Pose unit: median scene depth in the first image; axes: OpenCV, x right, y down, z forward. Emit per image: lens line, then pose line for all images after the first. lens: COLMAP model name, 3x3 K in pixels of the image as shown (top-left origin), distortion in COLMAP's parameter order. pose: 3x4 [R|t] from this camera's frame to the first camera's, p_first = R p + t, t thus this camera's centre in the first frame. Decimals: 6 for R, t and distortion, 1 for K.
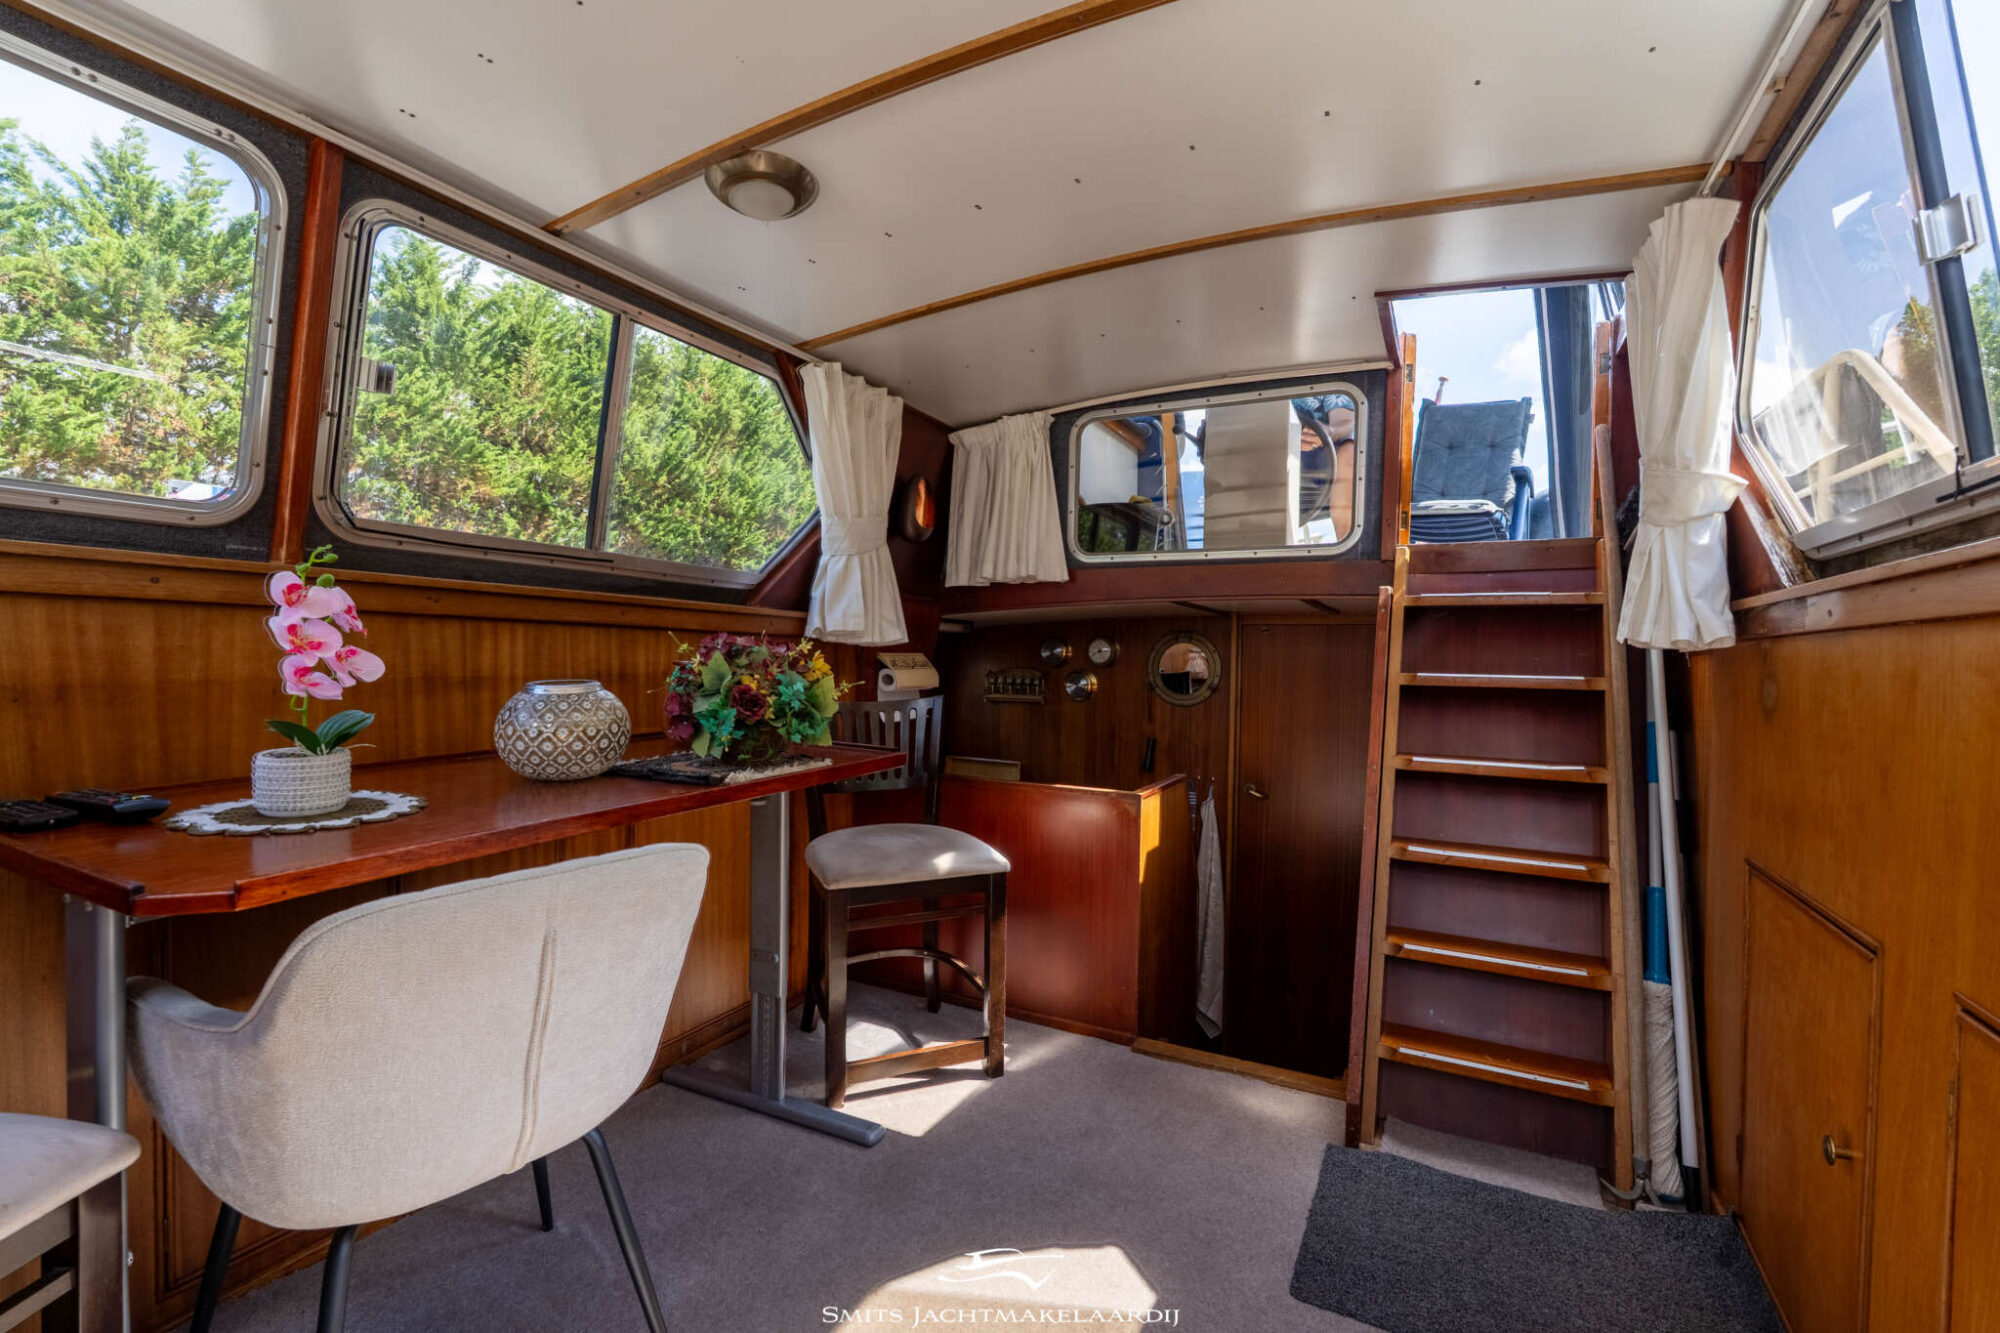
lens RADIAL K [[875.5, 0, 995.4], [0, 875.5, 653.5], [0, 0, 1]] dist [-0.001543, 0.000059]
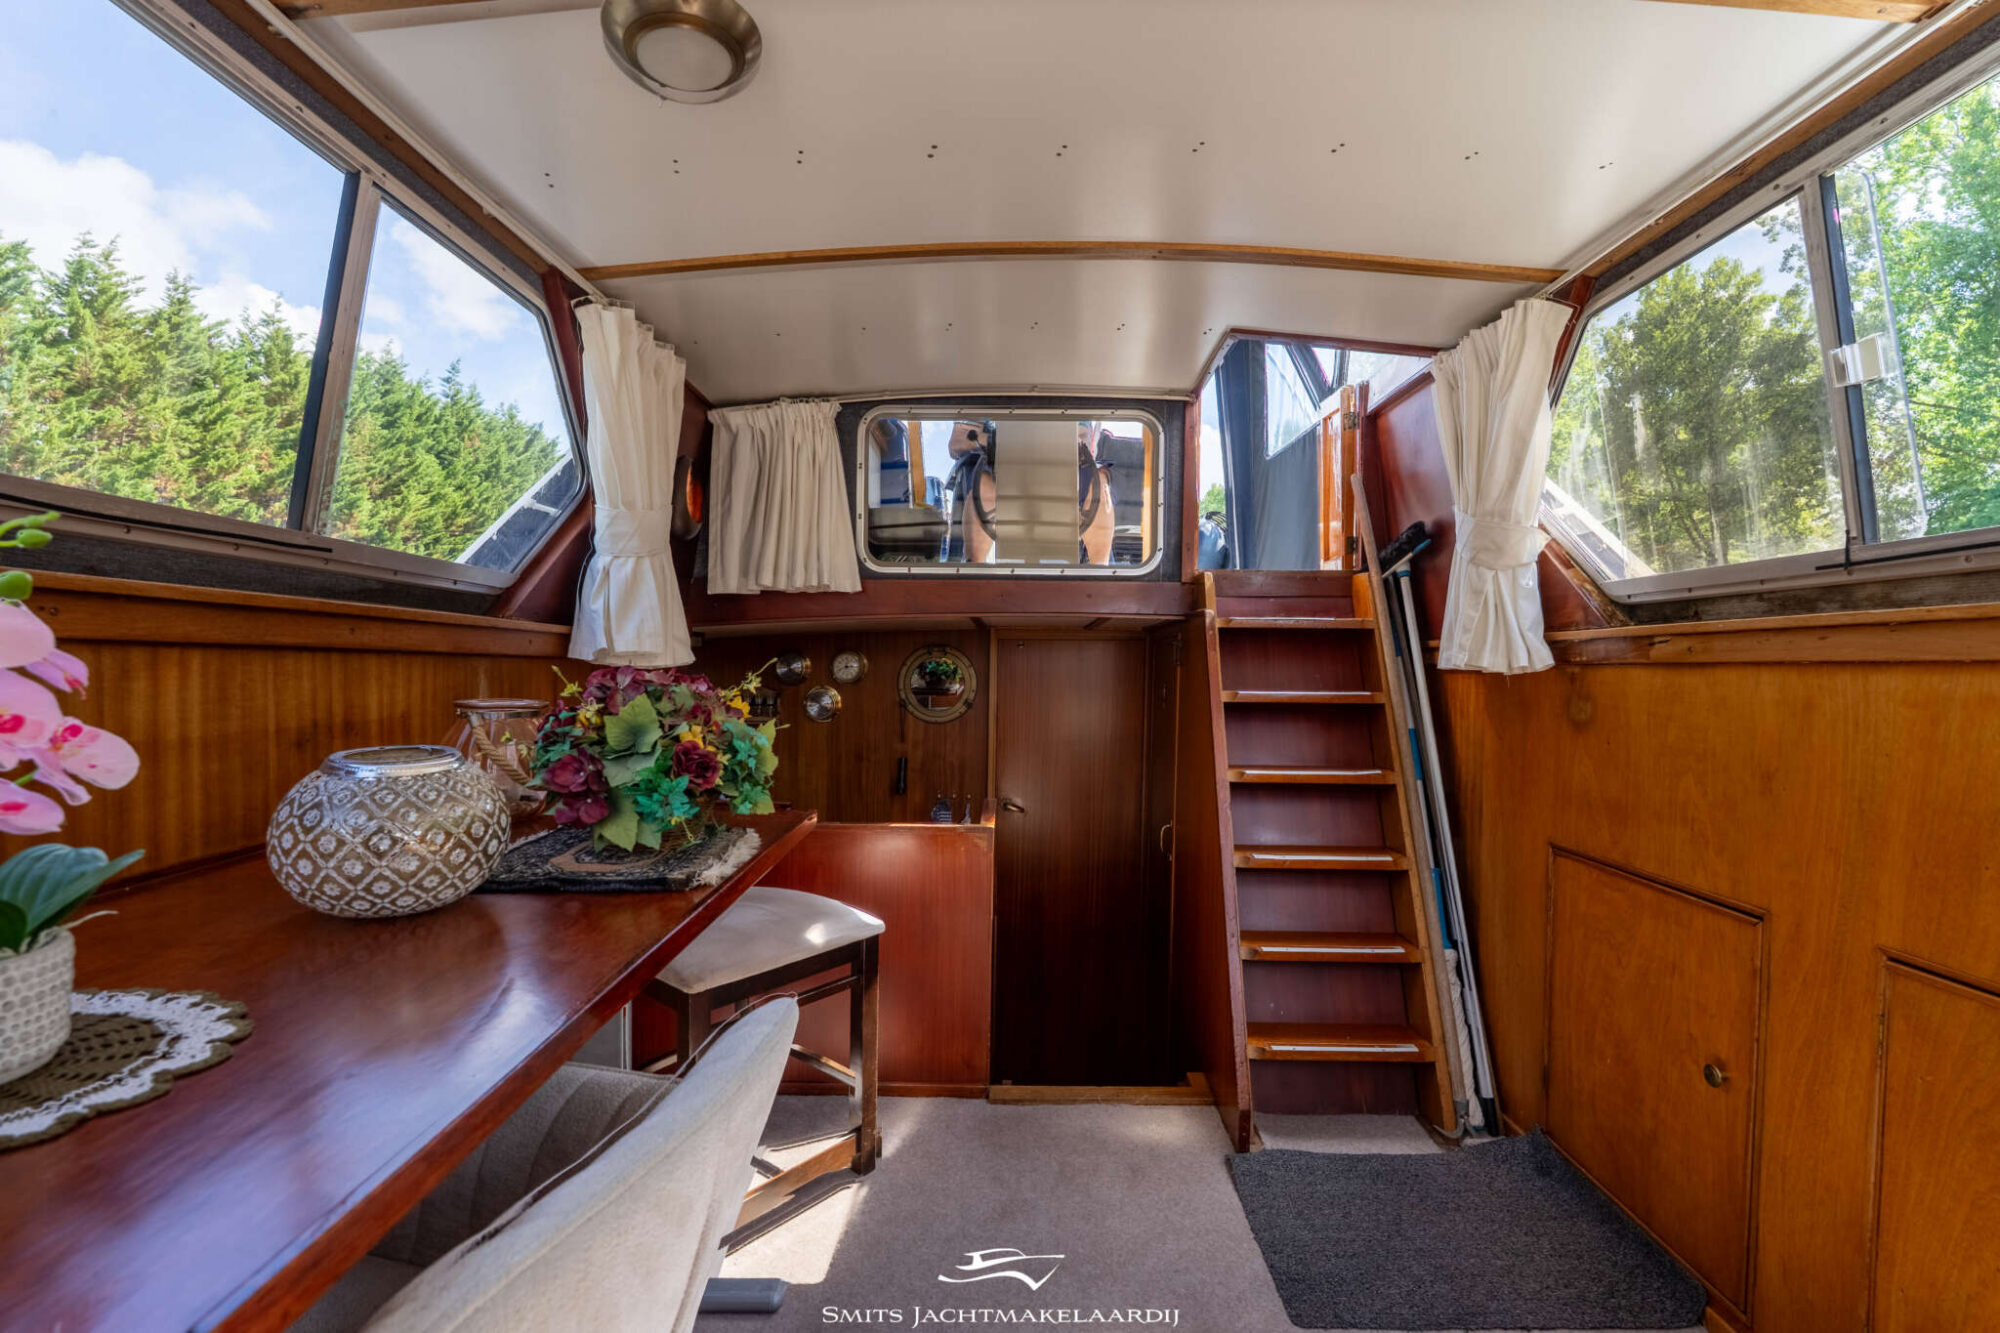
lens RADIAL K [[883.5, 0, 1006.4], [0, 883.5, 665.2], [0, 0, 1]] dist [0.001404, 0.000584]
pose [[0.887085, -0.009420, 0.461509, -0.295542], [0.005081, 0.999930, 0.010643, -0.024359], [-0.461577, -0.007097, 0.887072, 0.185217]]
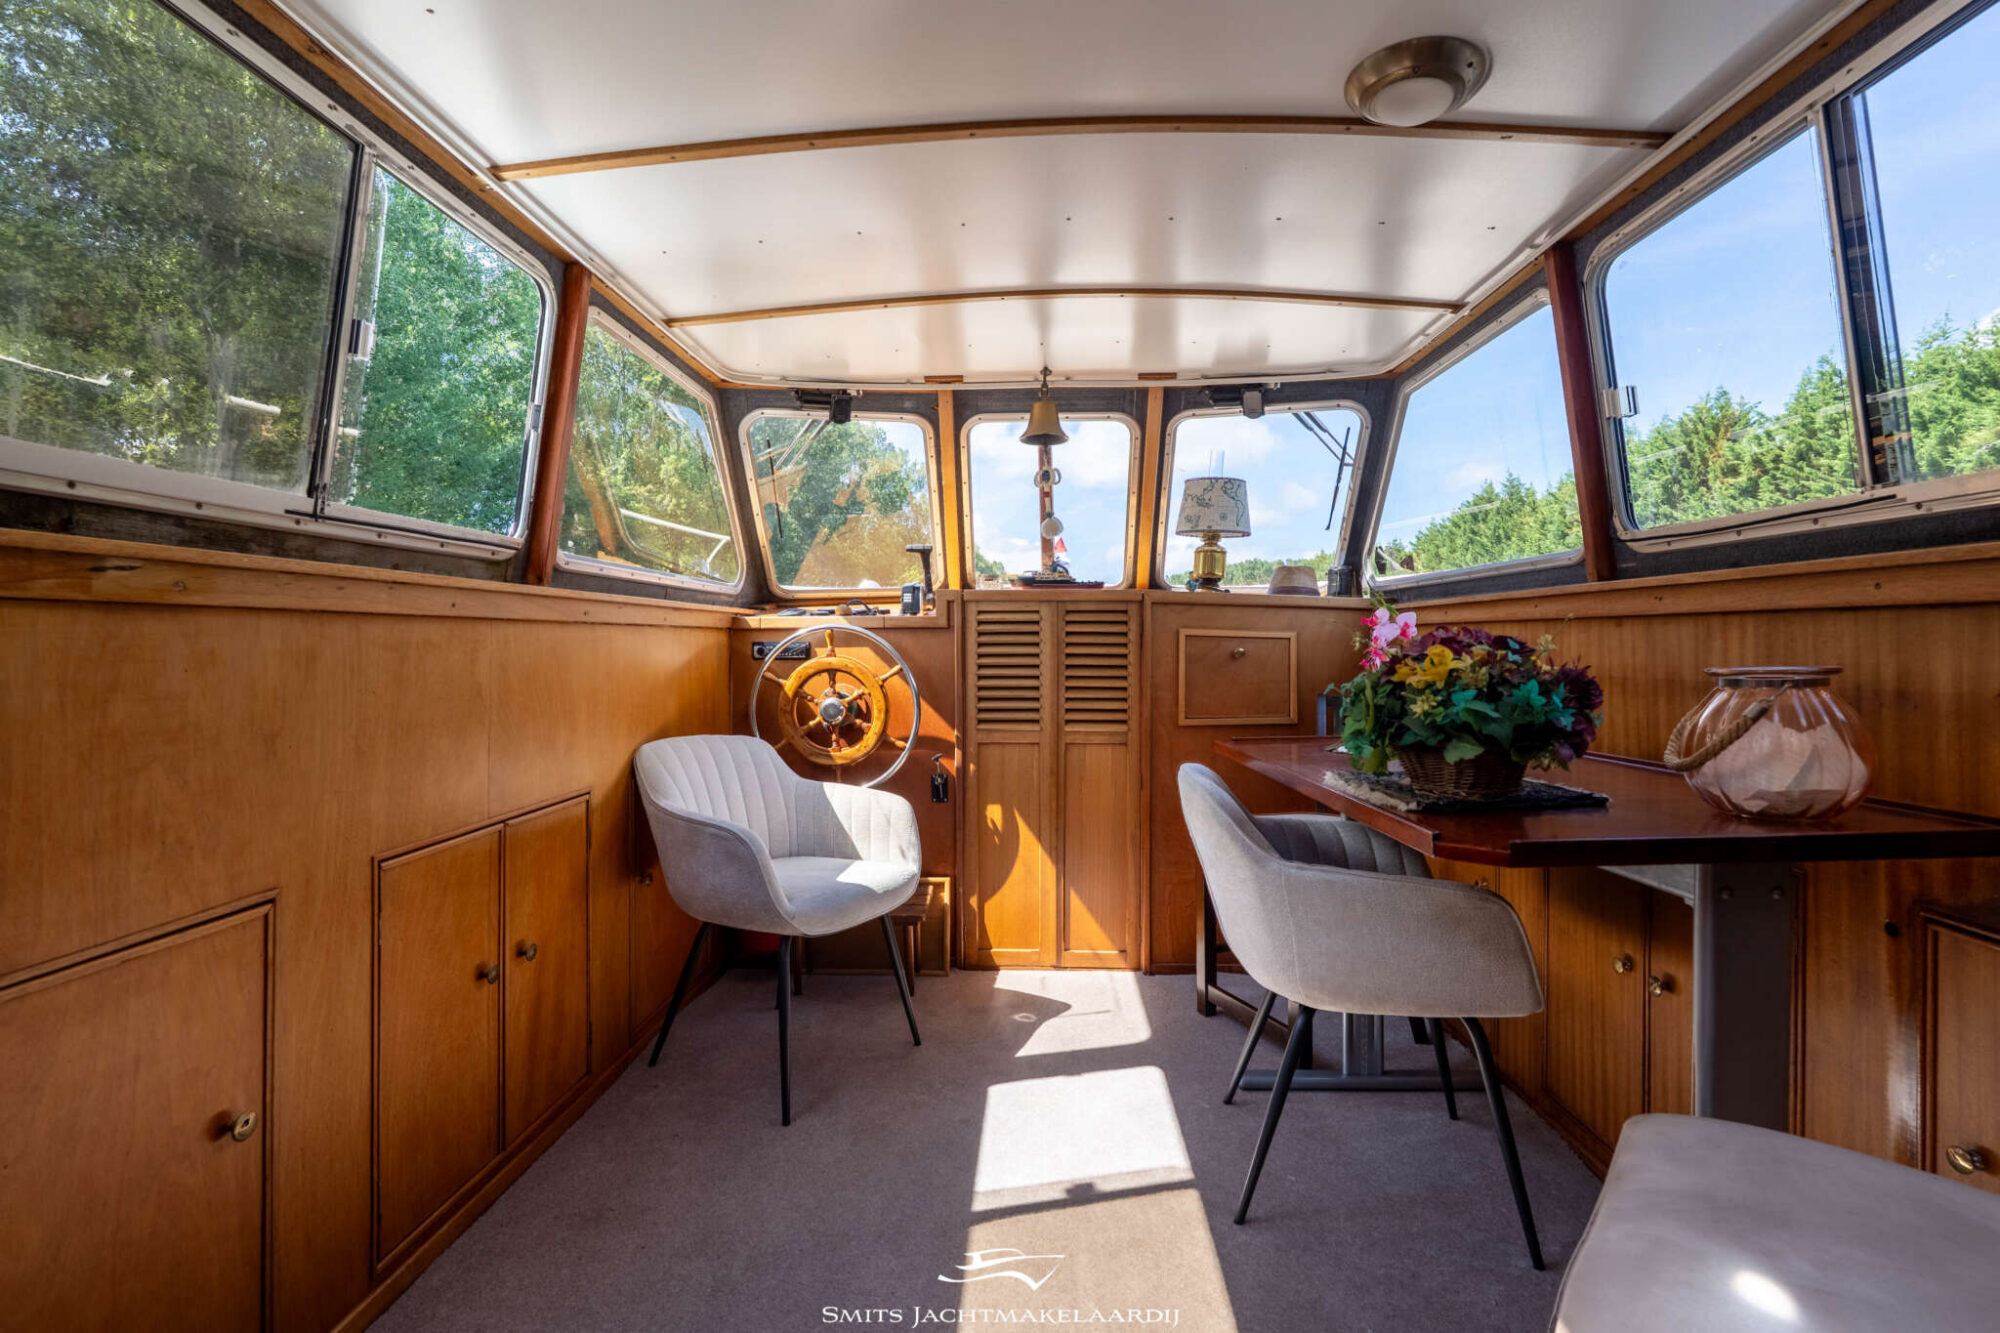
lens RADIAL K [[883.1, 0, 1006.3], [0, 883.1, 654.4], [0, 0, 1]] dist [-0.001149, -0.000995]
pose [[-0.901699, -0.012579, -0.432181, 0.344367], [-0.014079, 0.999901, 0.000271, 0.007709], [0.432135, 0.006329, -0.901787, 1.269689]]
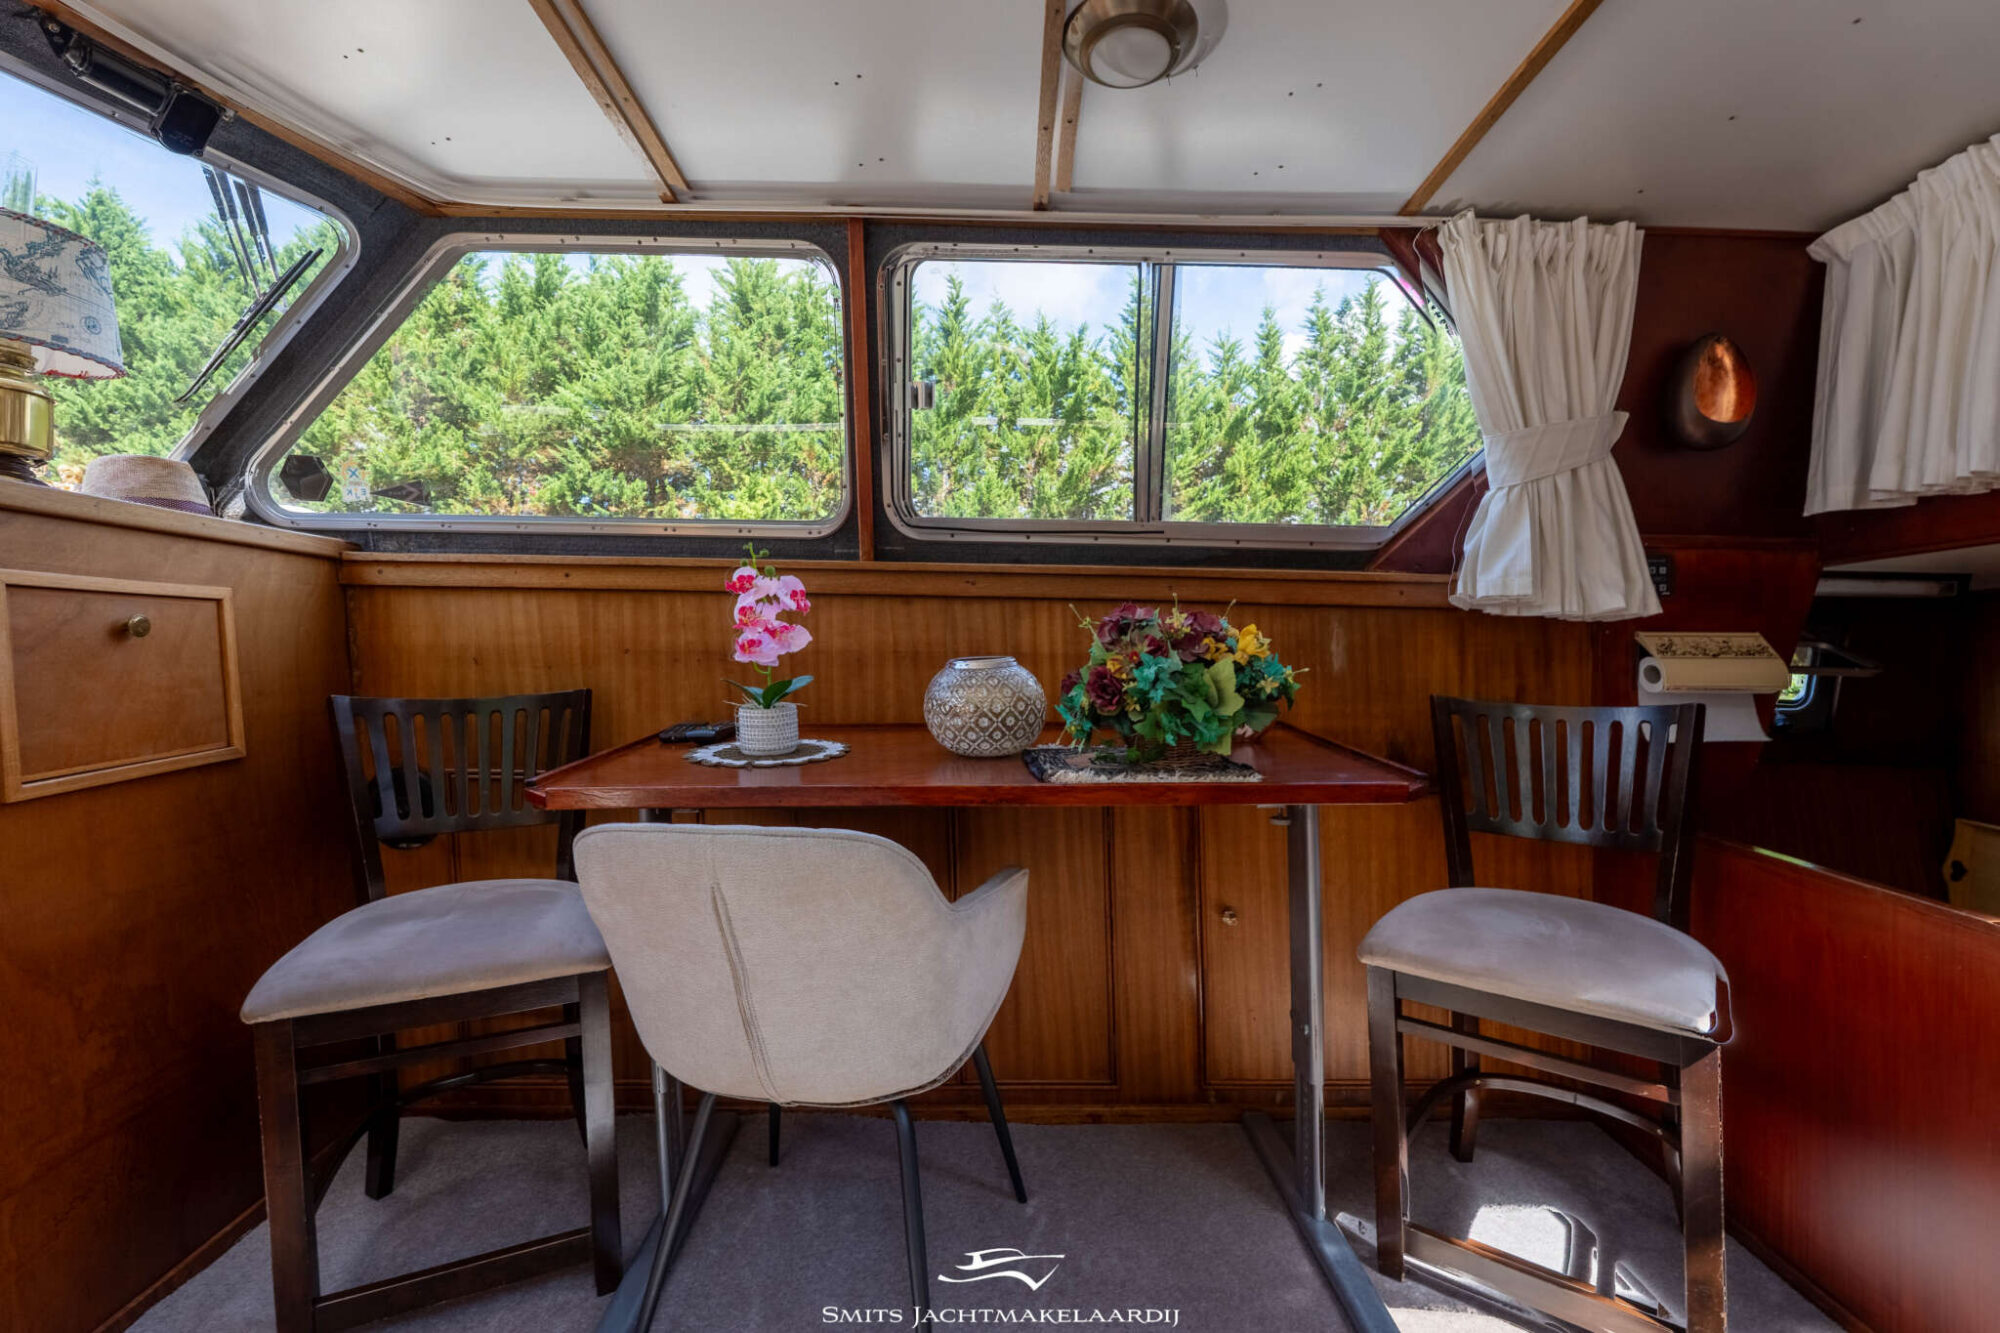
lens RADIAL K [[910.6, 0, 1006.9], [0, 910.6, 647.4], [0, 0, 1]] dist [-0.001749, -0.000385]
pose [[0.482117, 0.005560, -0.876089, 0.325256], [-0.000646, 0.999982, 0.005990, 0.011454], [0.876106, -0.002322, 0.482112, 0.387030]]
